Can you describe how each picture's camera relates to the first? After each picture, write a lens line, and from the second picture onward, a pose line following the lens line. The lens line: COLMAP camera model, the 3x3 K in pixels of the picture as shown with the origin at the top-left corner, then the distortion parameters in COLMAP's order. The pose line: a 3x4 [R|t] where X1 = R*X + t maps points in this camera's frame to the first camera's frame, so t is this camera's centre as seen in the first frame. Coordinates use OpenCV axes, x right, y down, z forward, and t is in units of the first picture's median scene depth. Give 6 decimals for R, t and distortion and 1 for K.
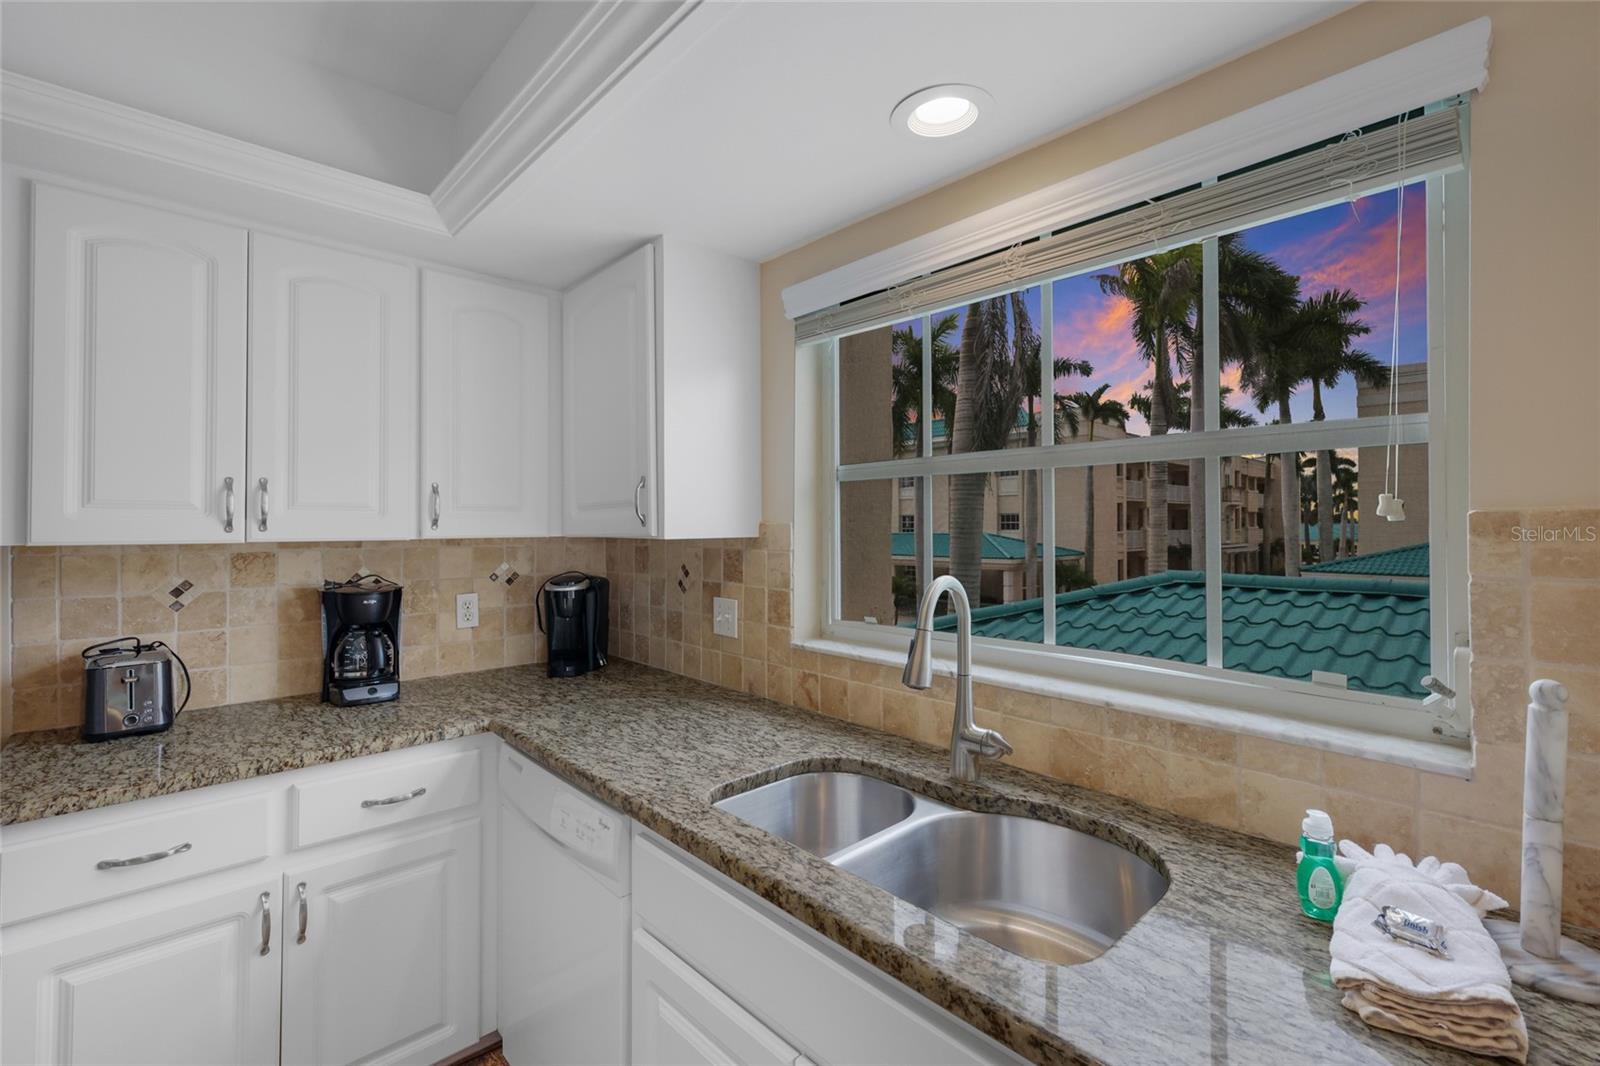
lens RADIAL K [[693.5, 0, 805.2], [0, 693.5, 520.9], [0, 0, 1]] dist [0.011469, 0.000295]
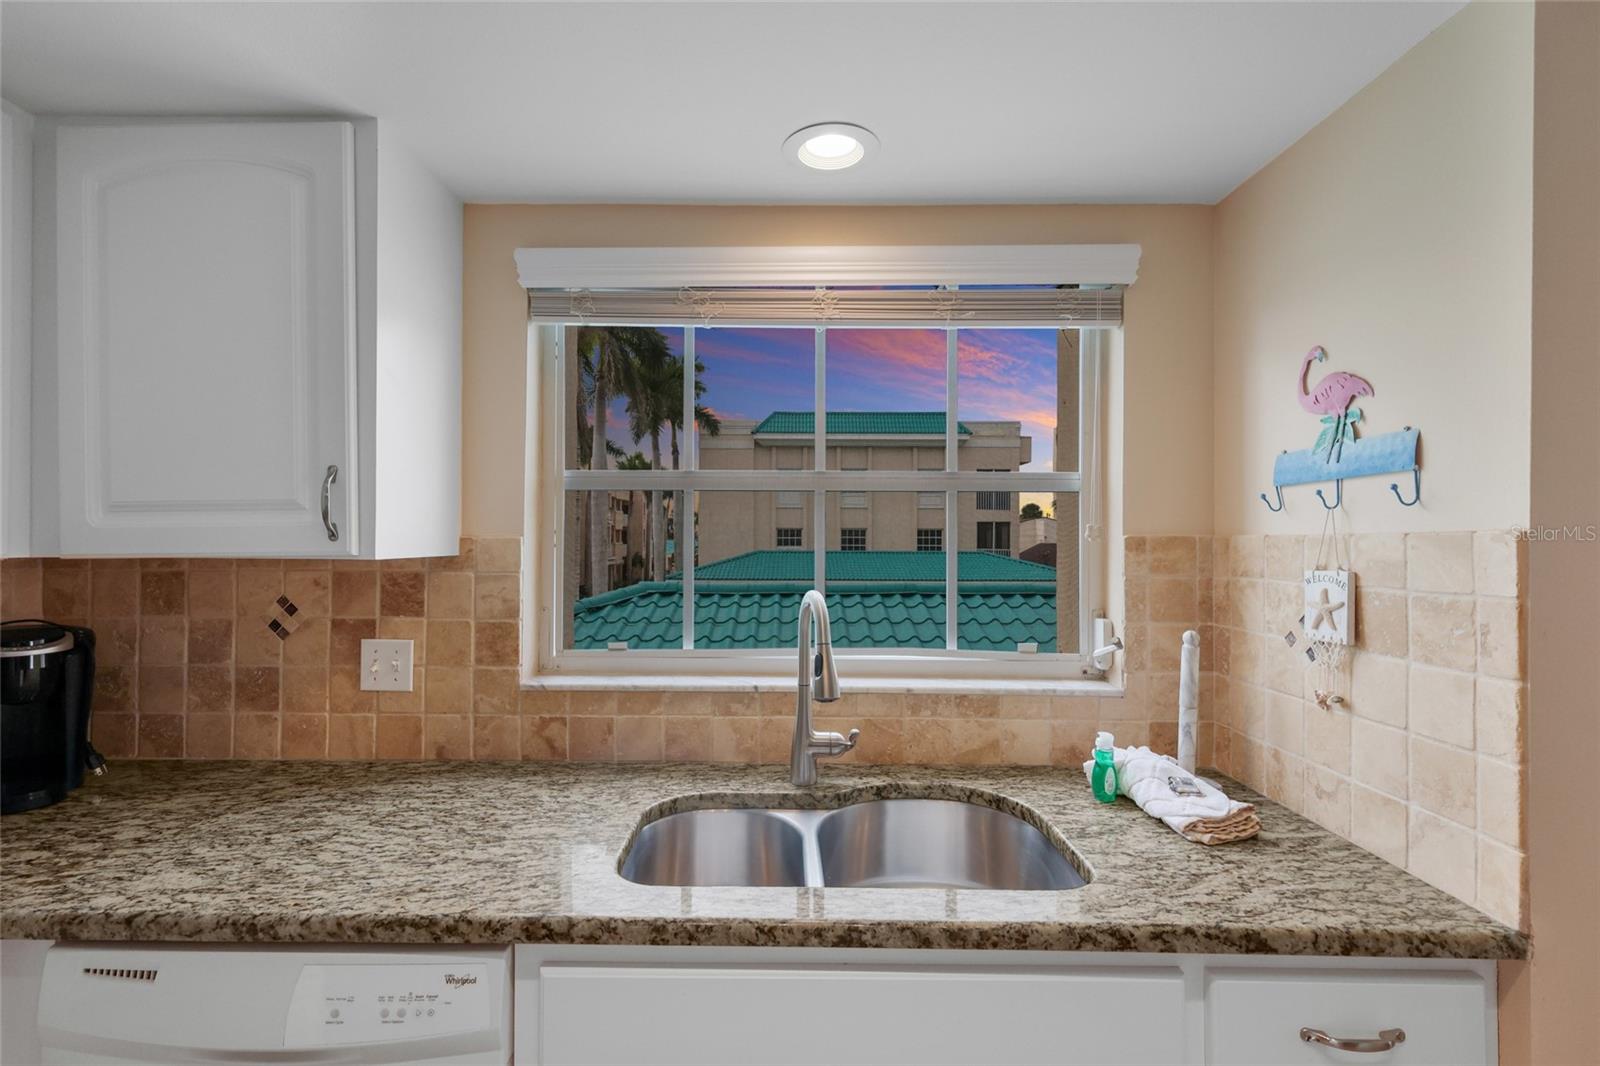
lens RADIAL K [[693.5, 0, 791.8], [0, 693.5, 538.3], [0, 0, 1]] dist [0.011469, 0.000295]
pose [[0.694821, 0.008497, 0.719132, -0.498121], [-0.011327, 0.999935, -0.000870, 0.001153], [-0.719093, -0.007541, 0.694873, 0.262608]]
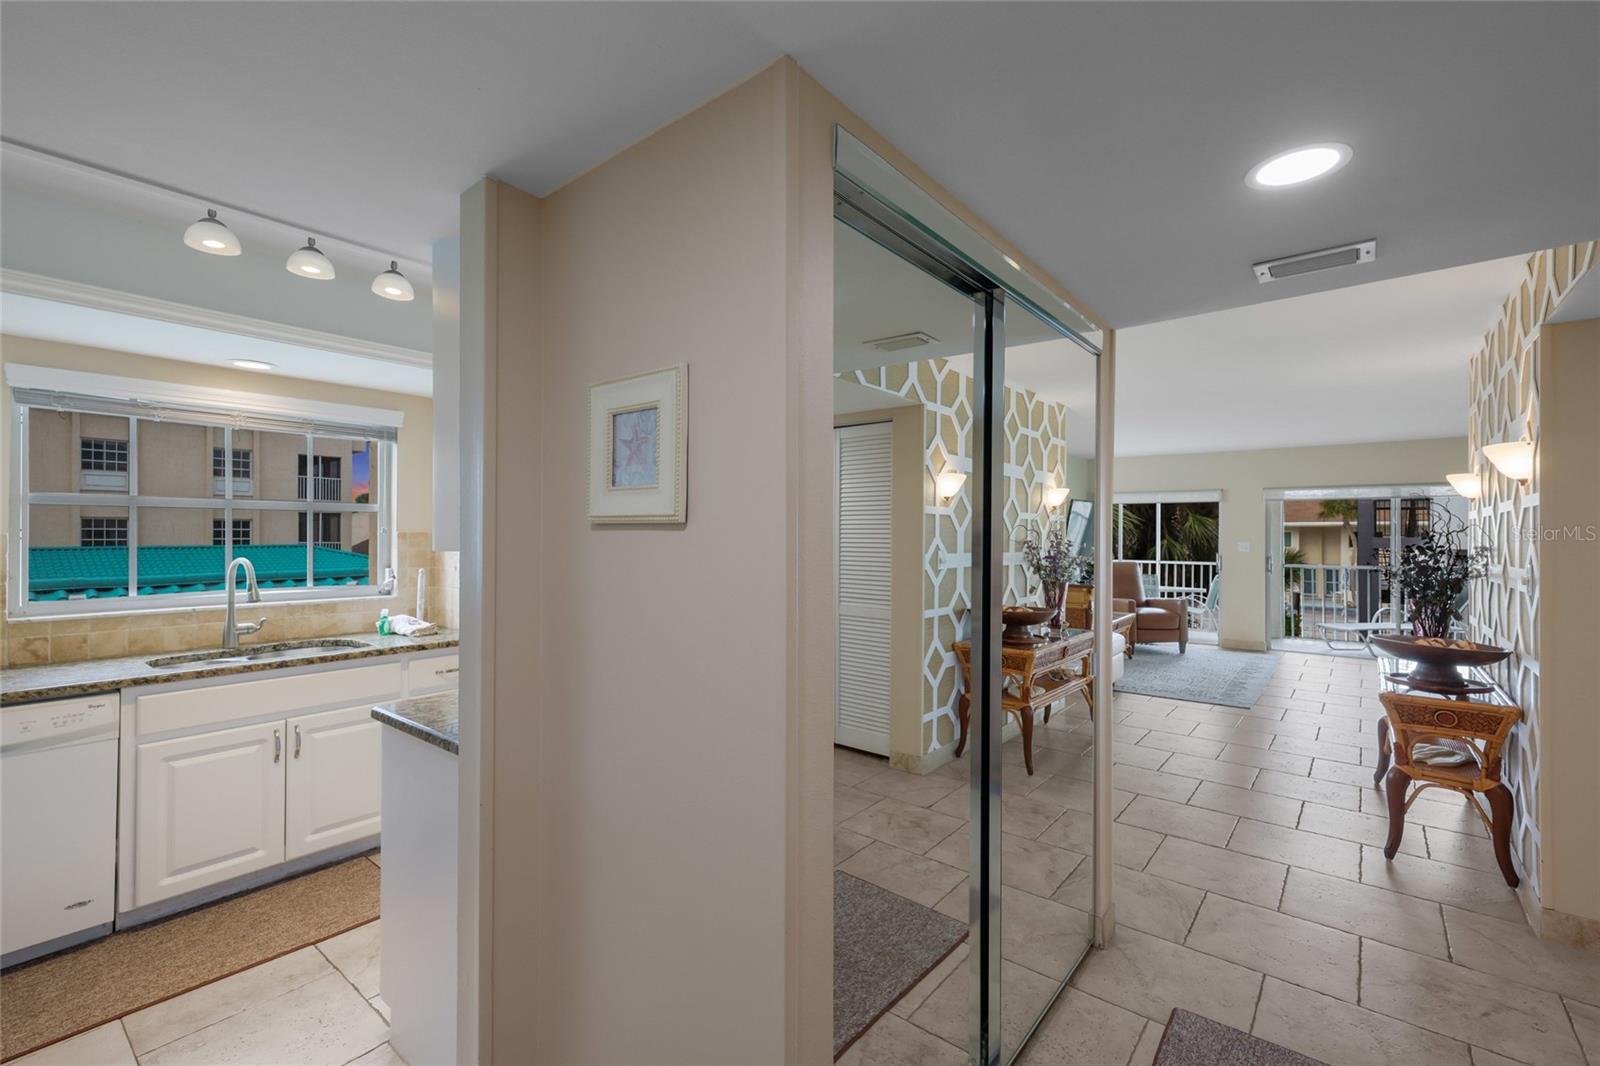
lens RADIAL K [[693.5, 0, 799.4], [0, 693.5, 529.9], [0, 0, 1]] dist [0.011469, 0.000295]
pose [[-0.118928, 0.008691, 0.992865, -2.056241], [-0.006499, 0.999933, -0.009532, -0.002628], [-0.992882, -0.007586, -0.118864, -0.508378]]
